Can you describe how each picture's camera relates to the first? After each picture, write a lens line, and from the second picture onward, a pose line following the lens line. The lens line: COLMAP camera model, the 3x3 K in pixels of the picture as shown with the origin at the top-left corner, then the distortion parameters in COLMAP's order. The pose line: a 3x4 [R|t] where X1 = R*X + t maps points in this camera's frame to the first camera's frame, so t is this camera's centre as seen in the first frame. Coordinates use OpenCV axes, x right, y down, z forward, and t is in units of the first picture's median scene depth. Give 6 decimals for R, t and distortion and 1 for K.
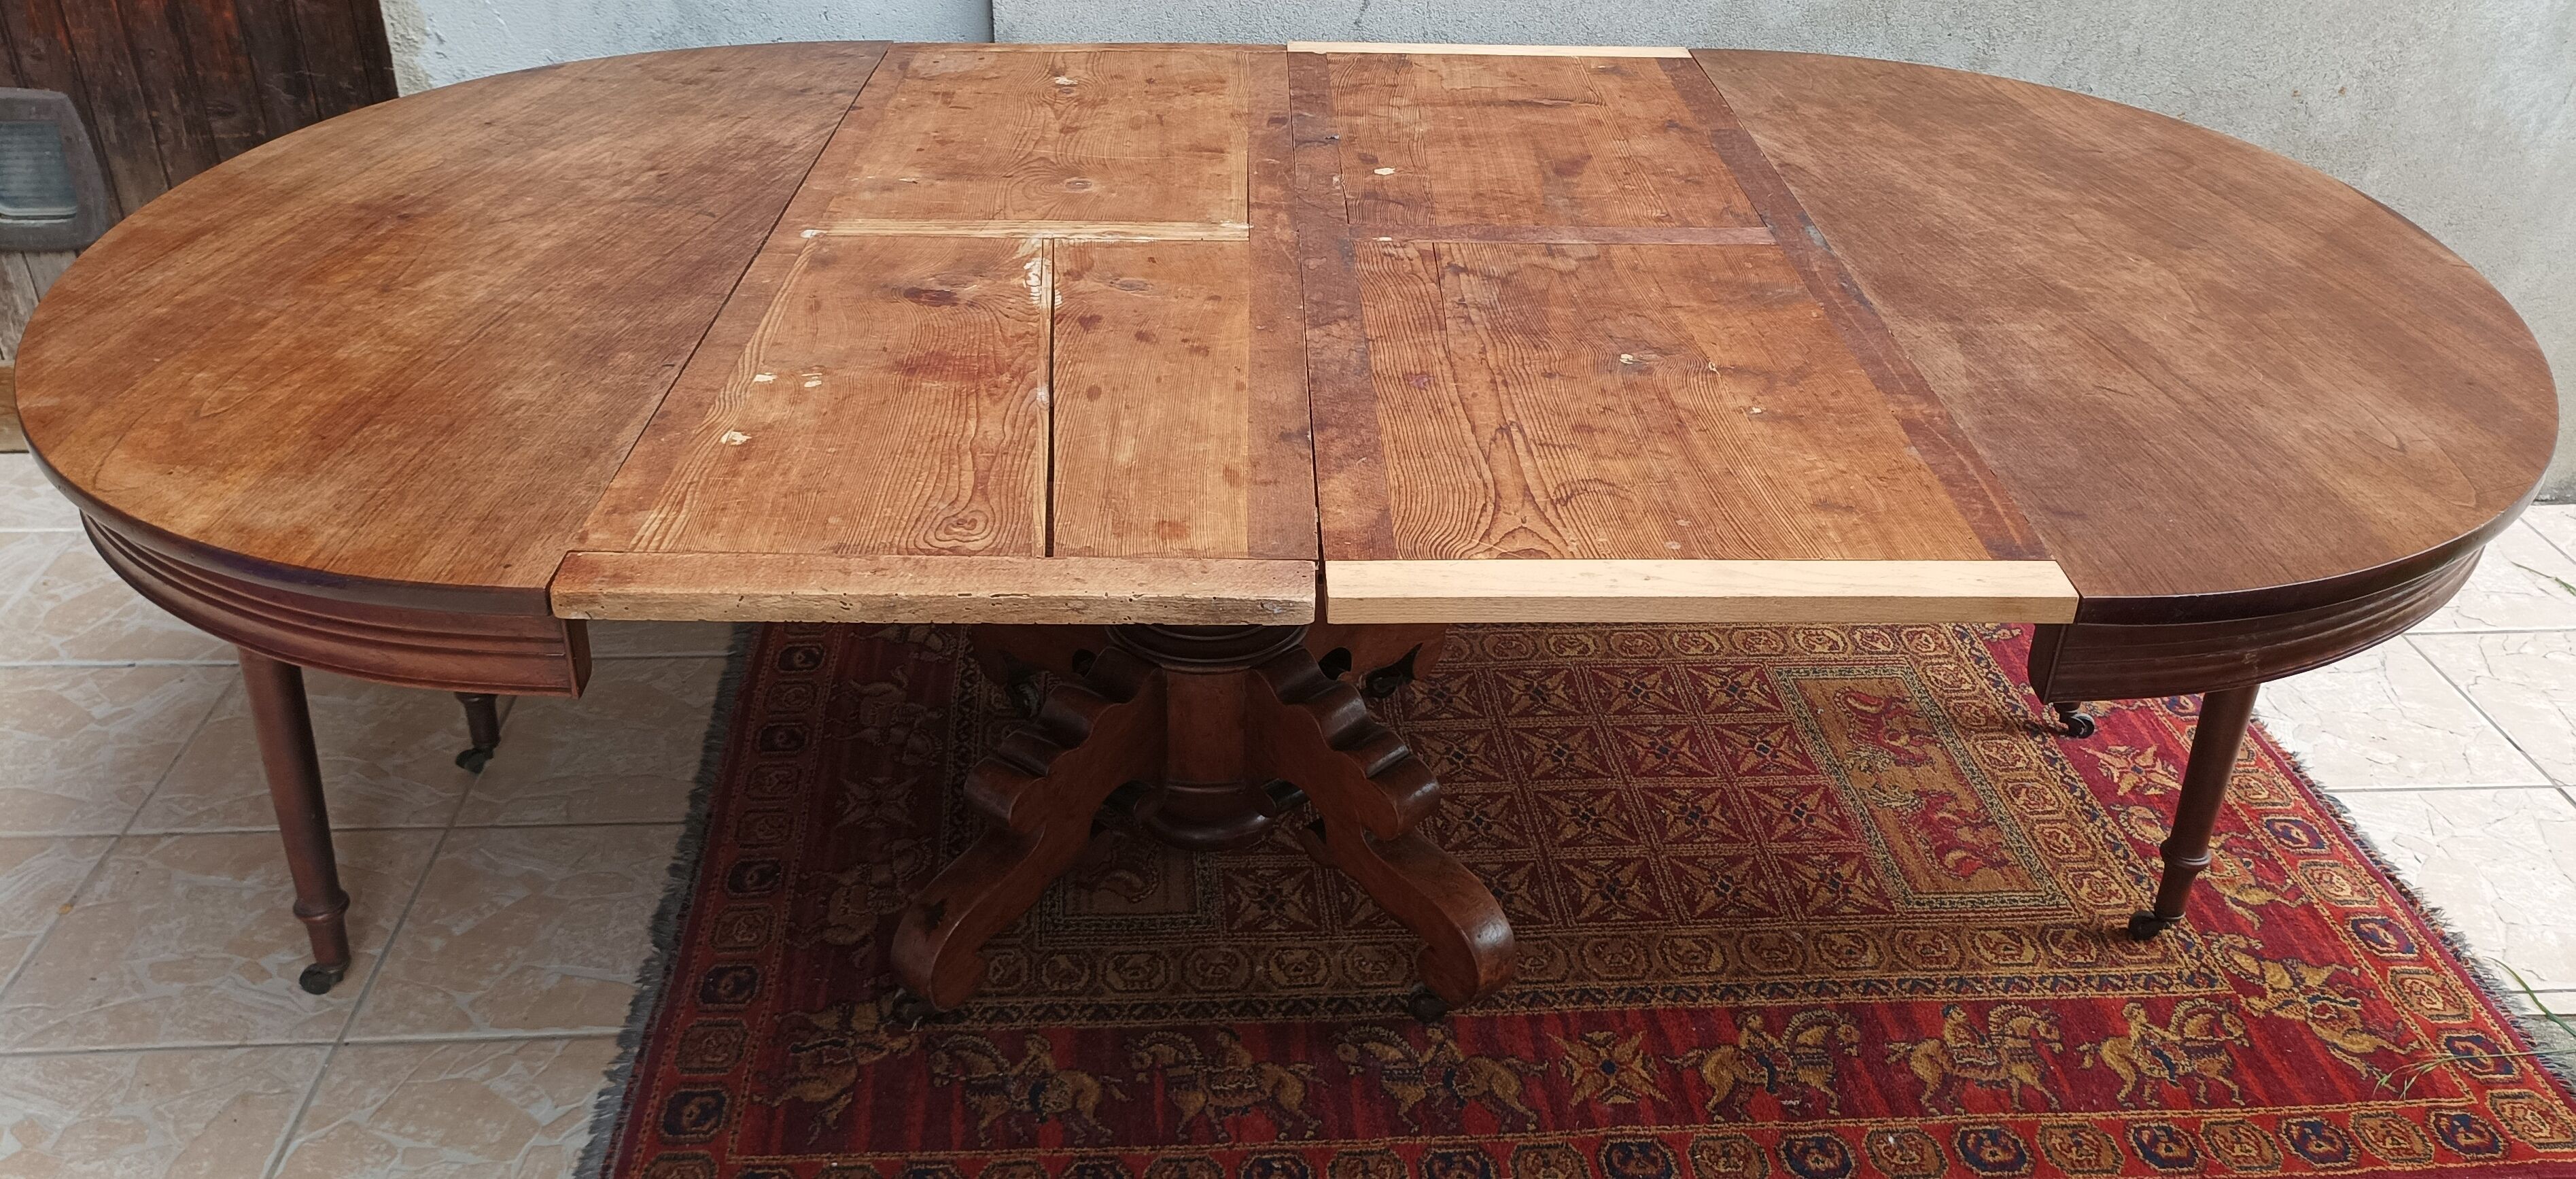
lens RADIAL K [[2074.2, 0, 1299.5], [0, 2074.2, 579.1], [0, 0, 1]] dist [0.036068, -0.030482]
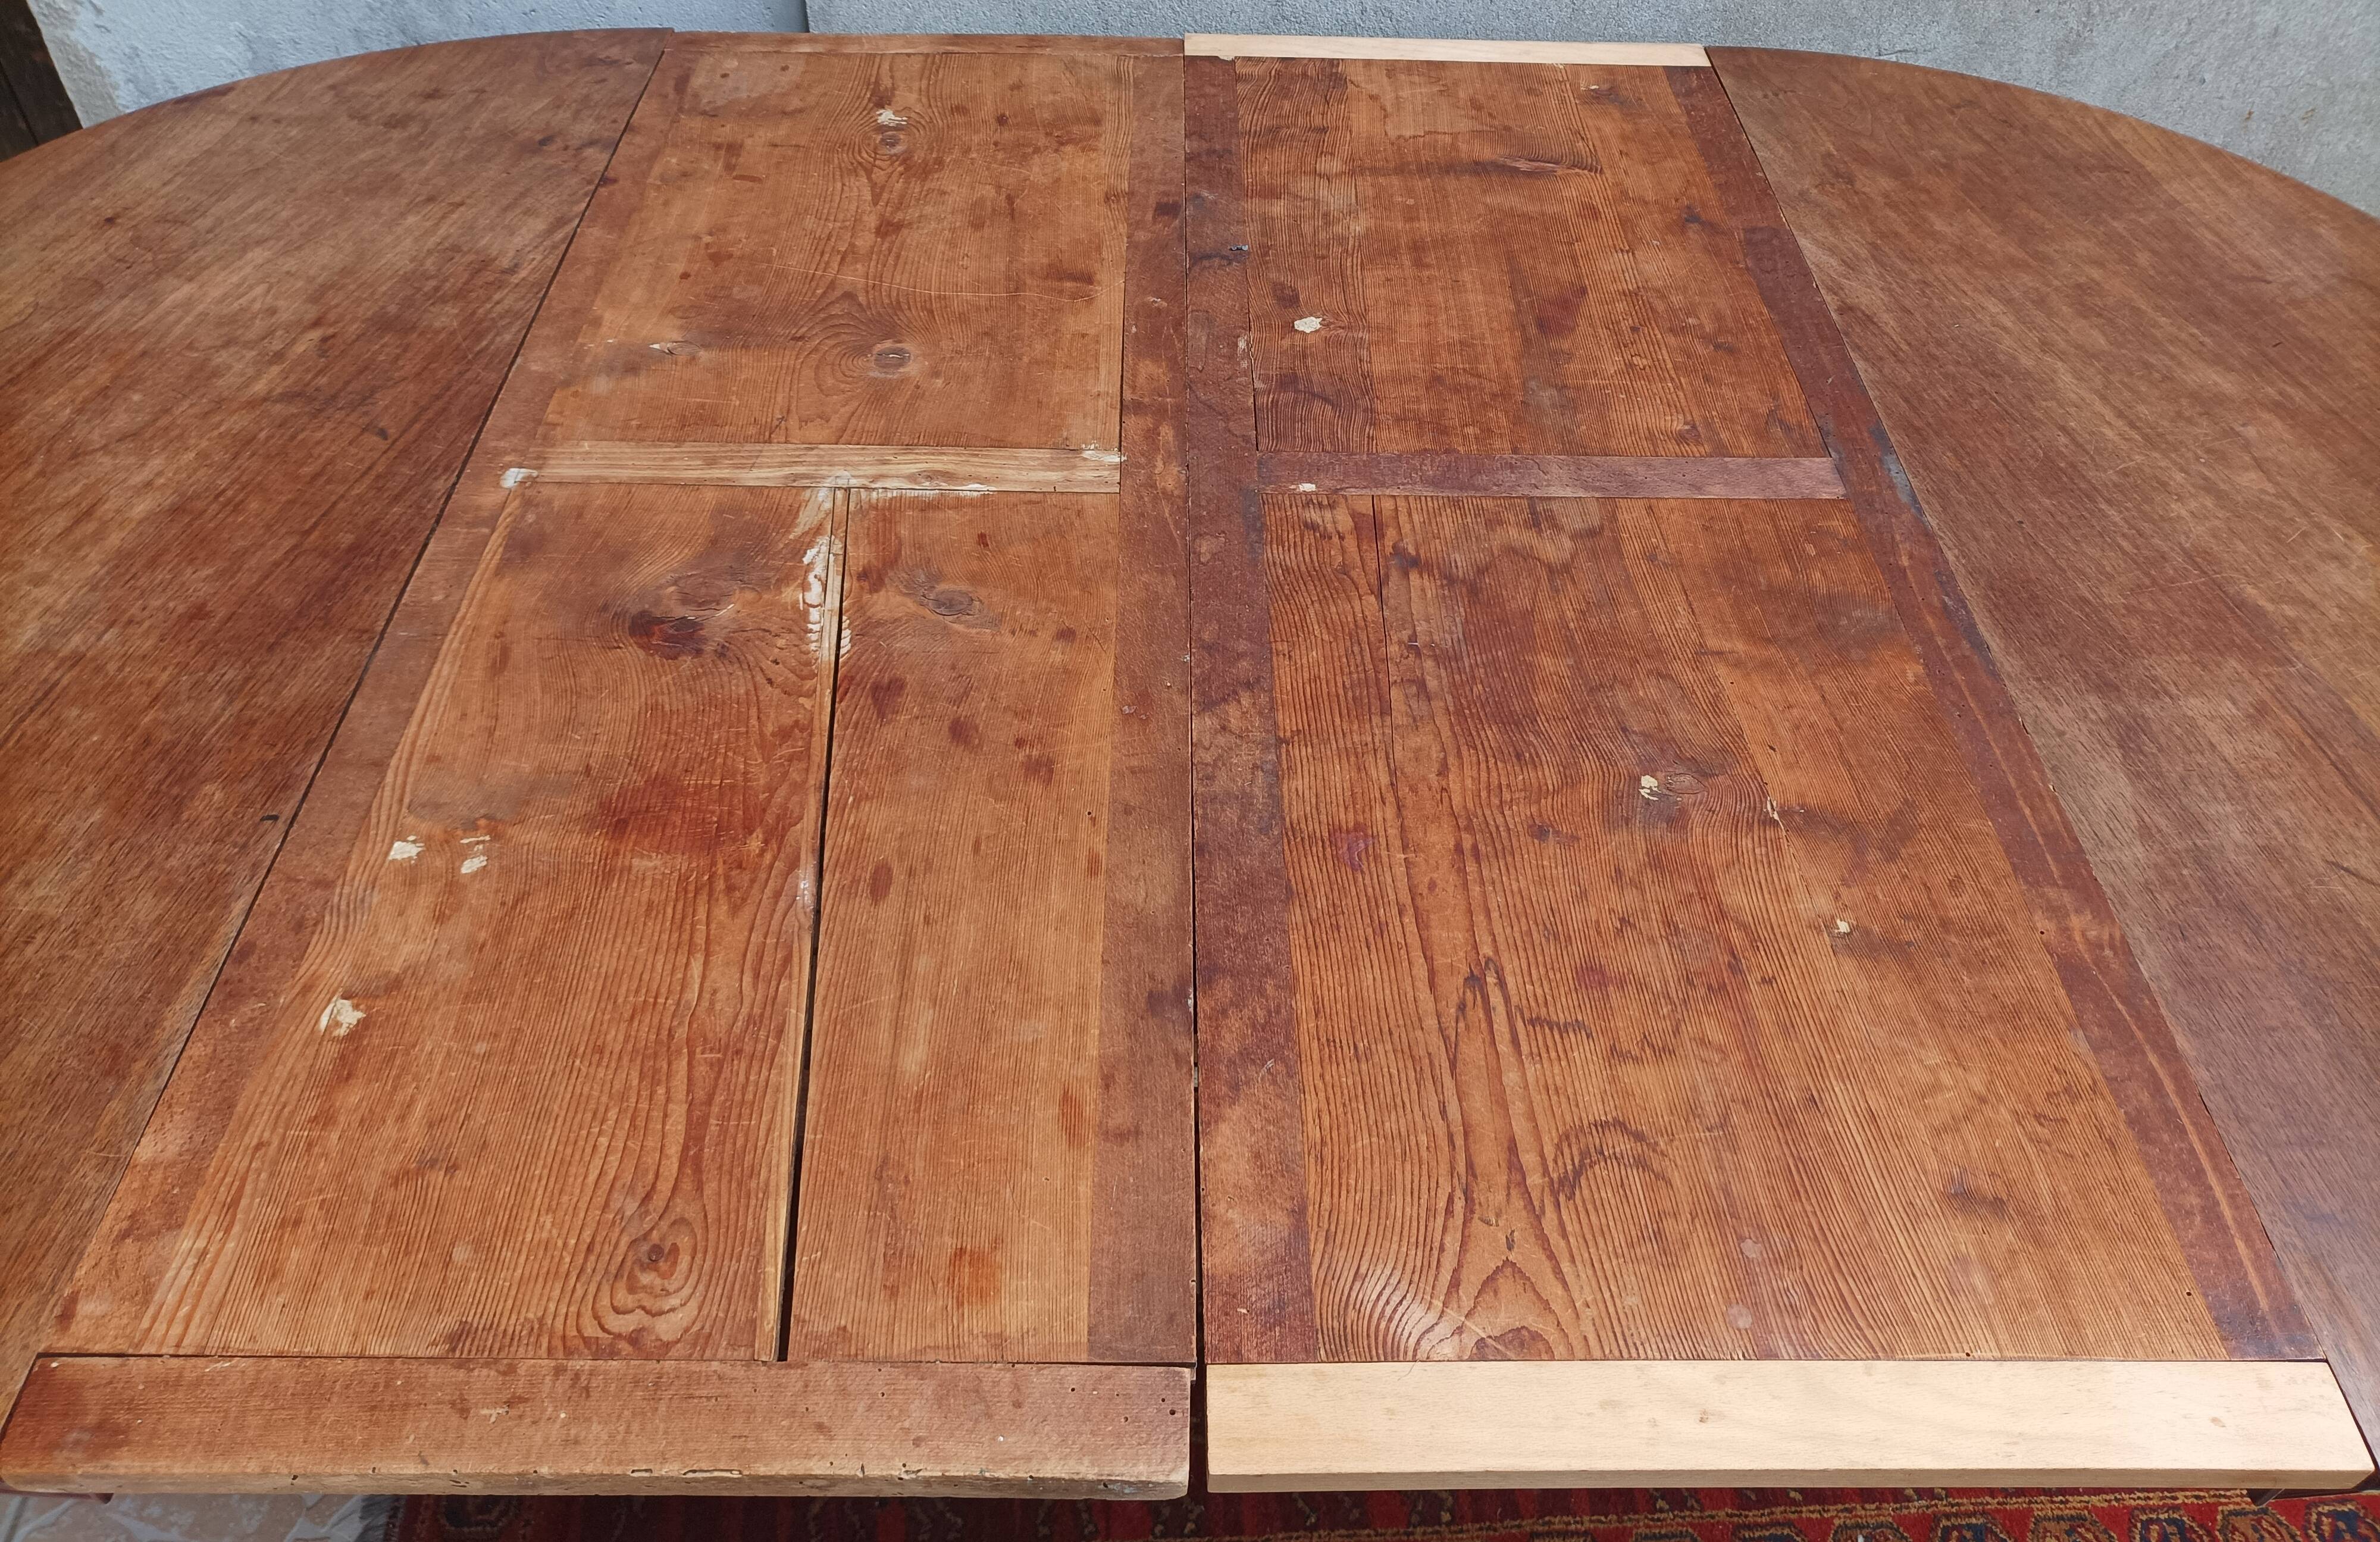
lens RADIAL K [[1872.0, 0, 1173.8], [0, 1872.0, 898.0], [0, 0, 1]] dist [0.022131, -0.015753]
pose [[0.999802, 0.016719, -0.010832, 0.004226], [-0.012699, 0.953841, 0.300044, -0.225534], [0.015349, -0.299846, 0.953864, 0.334954]]
